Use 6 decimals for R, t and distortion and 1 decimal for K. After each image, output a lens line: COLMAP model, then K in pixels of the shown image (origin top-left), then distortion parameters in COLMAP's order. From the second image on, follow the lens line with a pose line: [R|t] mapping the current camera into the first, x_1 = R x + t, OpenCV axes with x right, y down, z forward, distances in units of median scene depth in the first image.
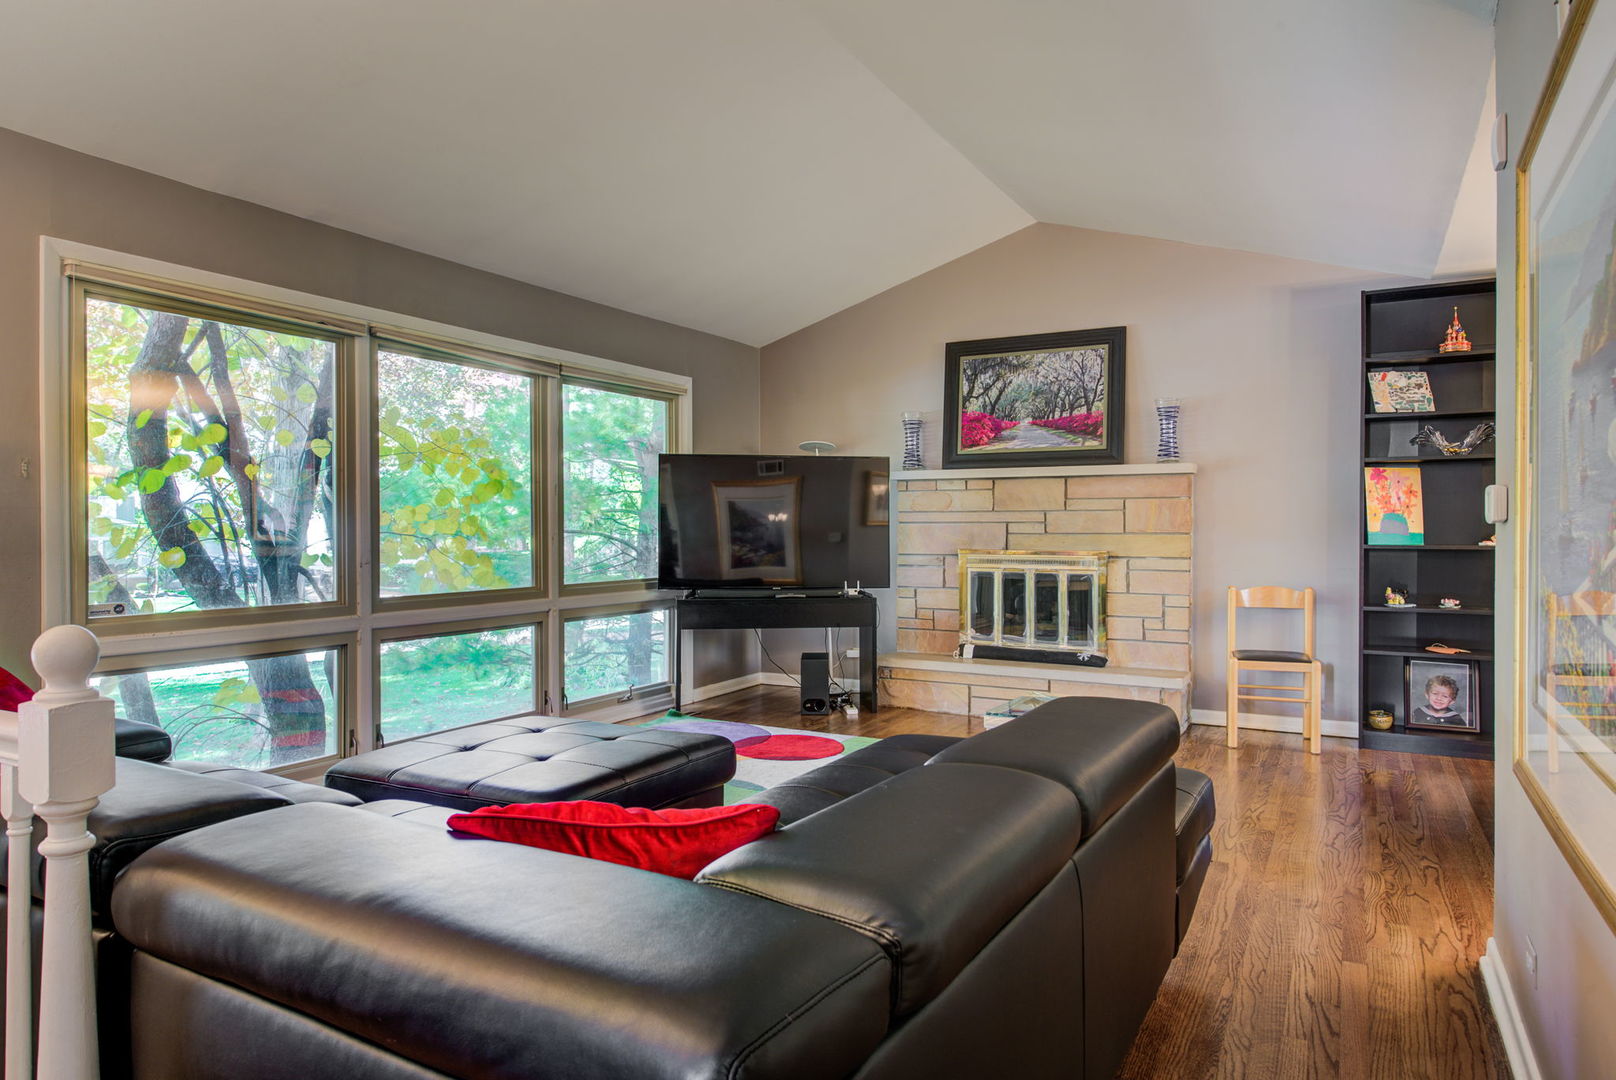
lens RADIAL K [[921.0, 0, 862.1], [0, 921.0, 521.2], [0, 0, 1]] dist [0.001373, 0.000329]
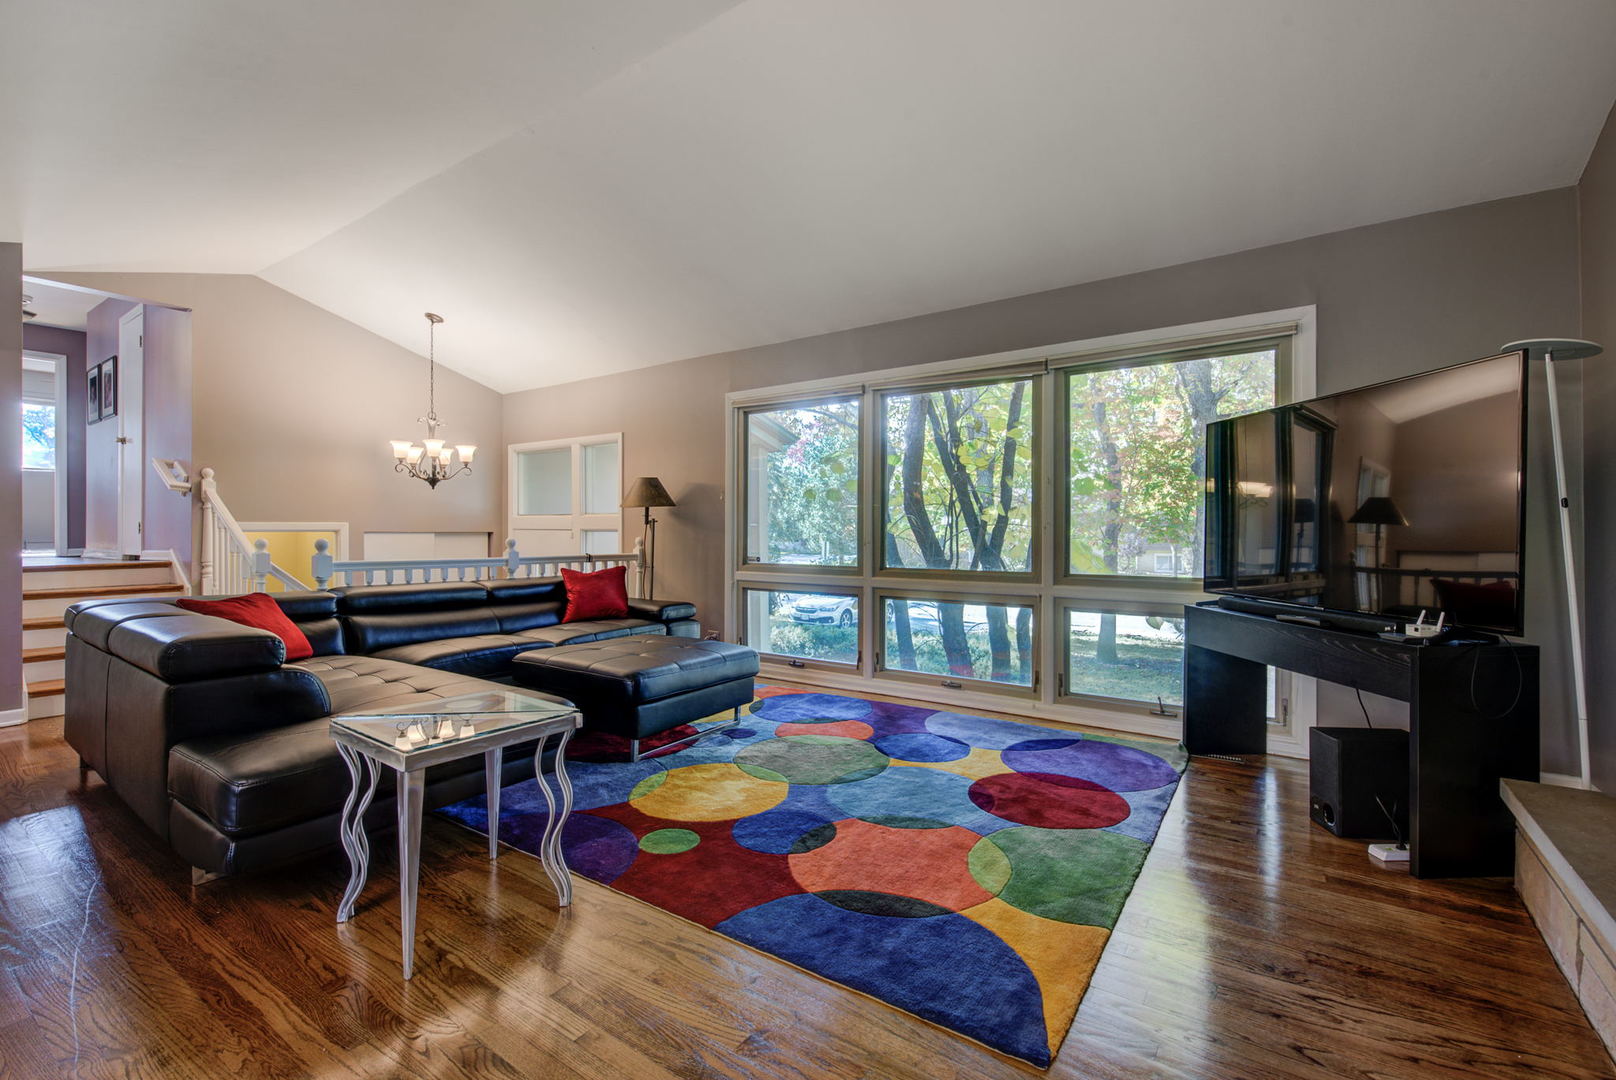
lens RADIAL K [[718.4, 0, 808.8], [0, 718.4, 529.1], [0, 0, 1]] dist [0.023663, -0.000276]
pose [[-0.114255, 0.019642, -0.993257, 0.518460], [0.021585, 0.999618, 0.017285, -0.000535], [0.993217, -0.019464, -0.114636, 0.830499]]
